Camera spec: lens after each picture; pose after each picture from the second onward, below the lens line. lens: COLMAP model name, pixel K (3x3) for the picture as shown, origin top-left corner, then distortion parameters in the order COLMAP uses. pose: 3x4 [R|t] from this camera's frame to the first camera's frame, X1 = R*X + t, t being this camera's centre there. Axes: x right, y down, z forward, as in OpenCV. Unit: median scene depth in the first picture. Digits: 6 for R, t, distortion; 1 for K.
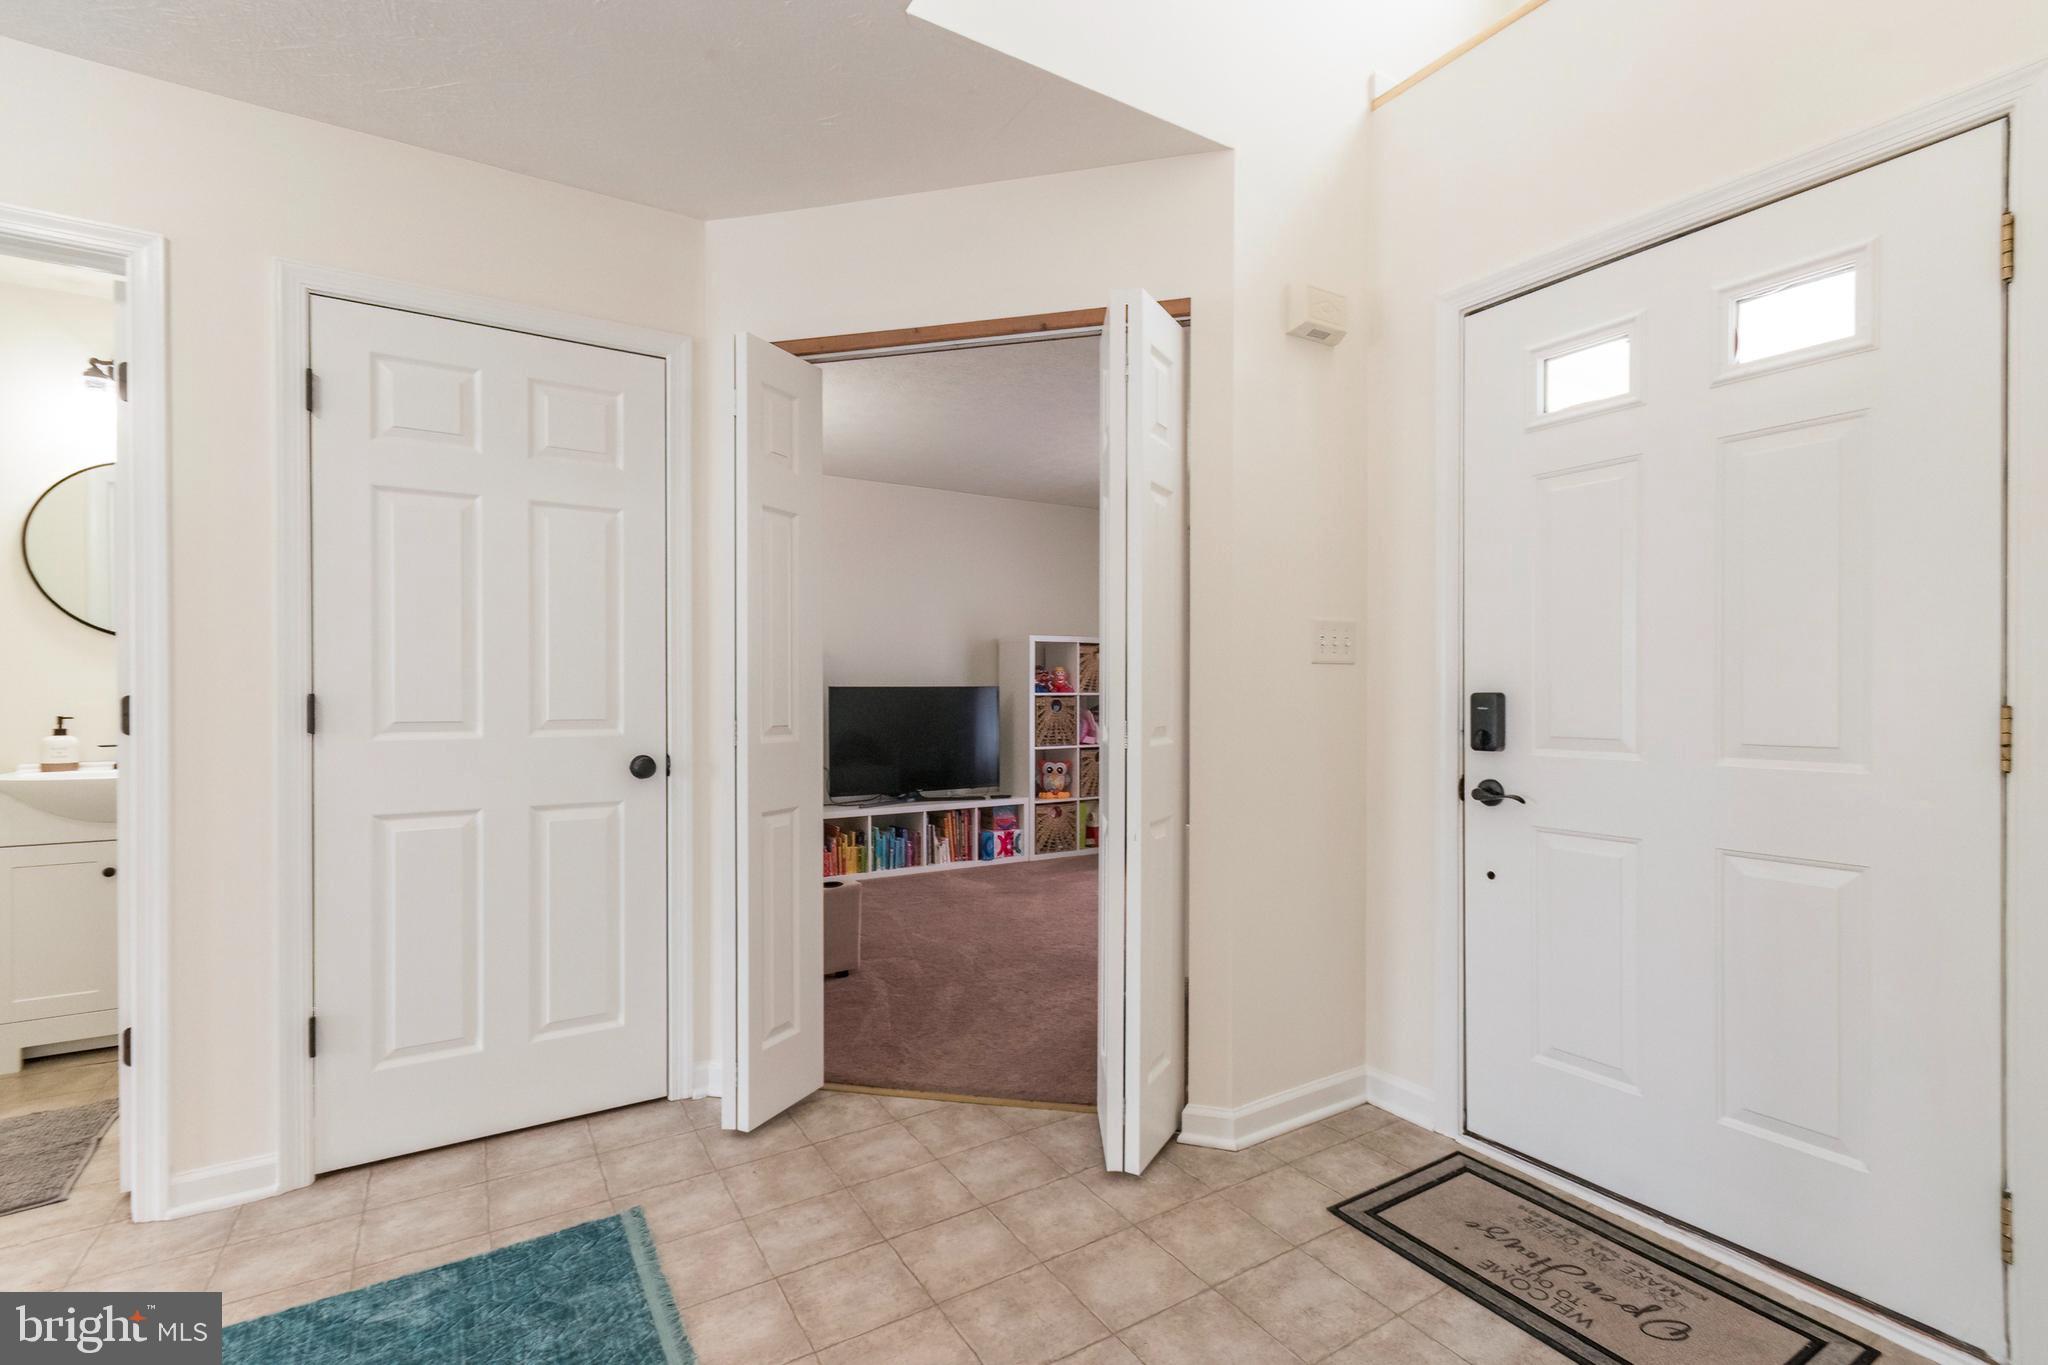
lens RADIAL K [[909.3, 0, 1033.0], [0, 909.3, 696.5], [0, 0, 1]] dist [0.000368, -0.000375]
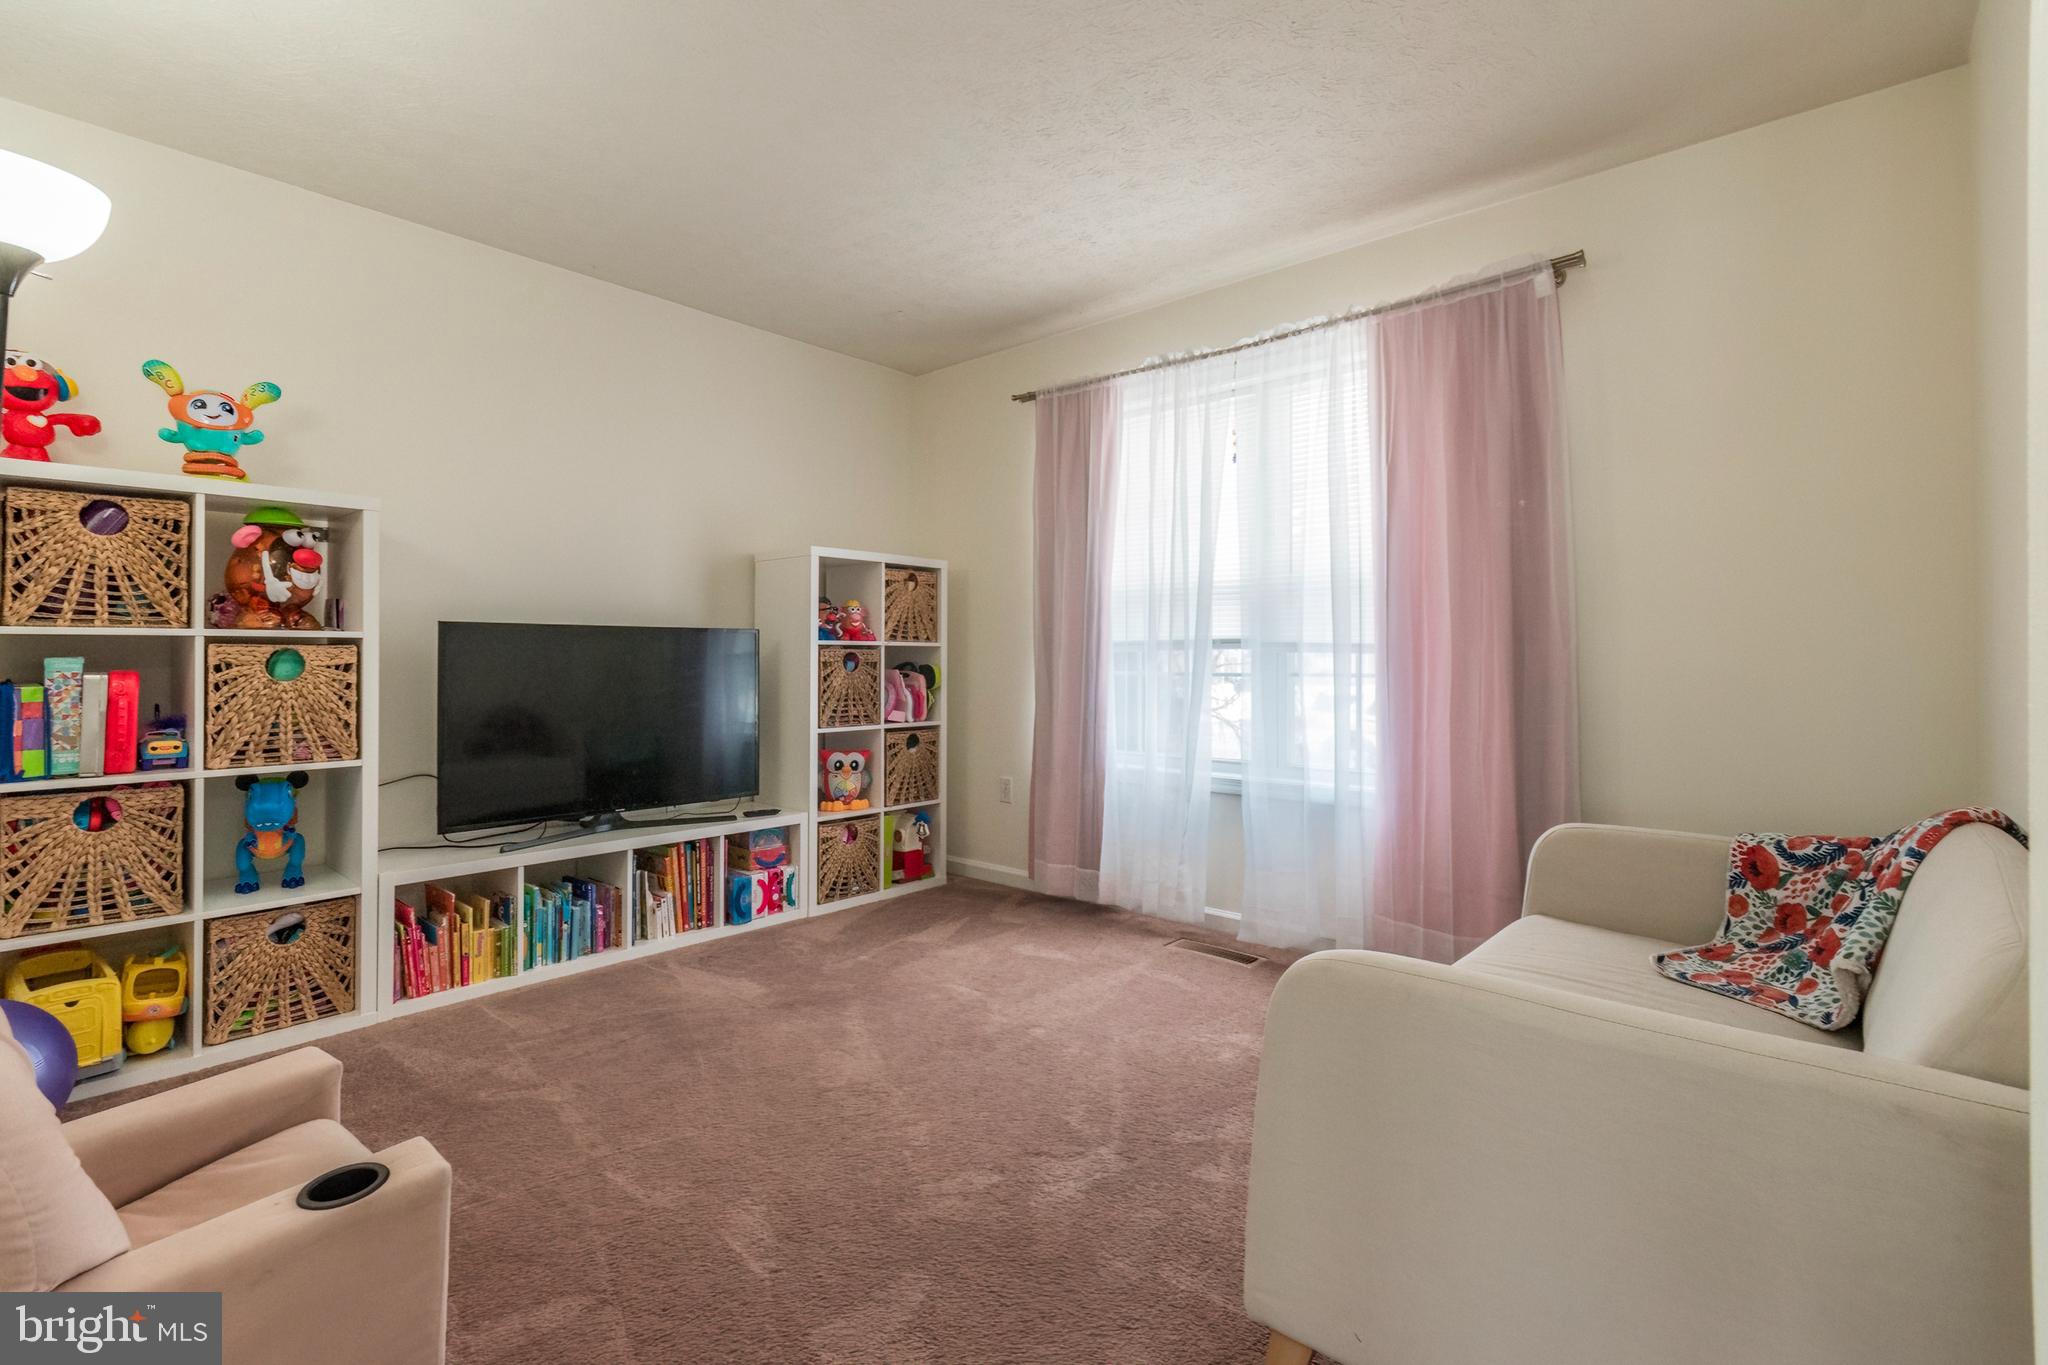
lens RADIAL K [[948.3, 0, 957.8], [0, 948.3, 657.5], [0, 0, 1]] dist [0.001071, 0.000189]
pose [[0.974039, 0.004414, 0.226336, -0.050812], [-0.003045, 0.999975, -0.006398, 0.011291], [-0.226358, 0.005543, 0.974028, 0.358610]]
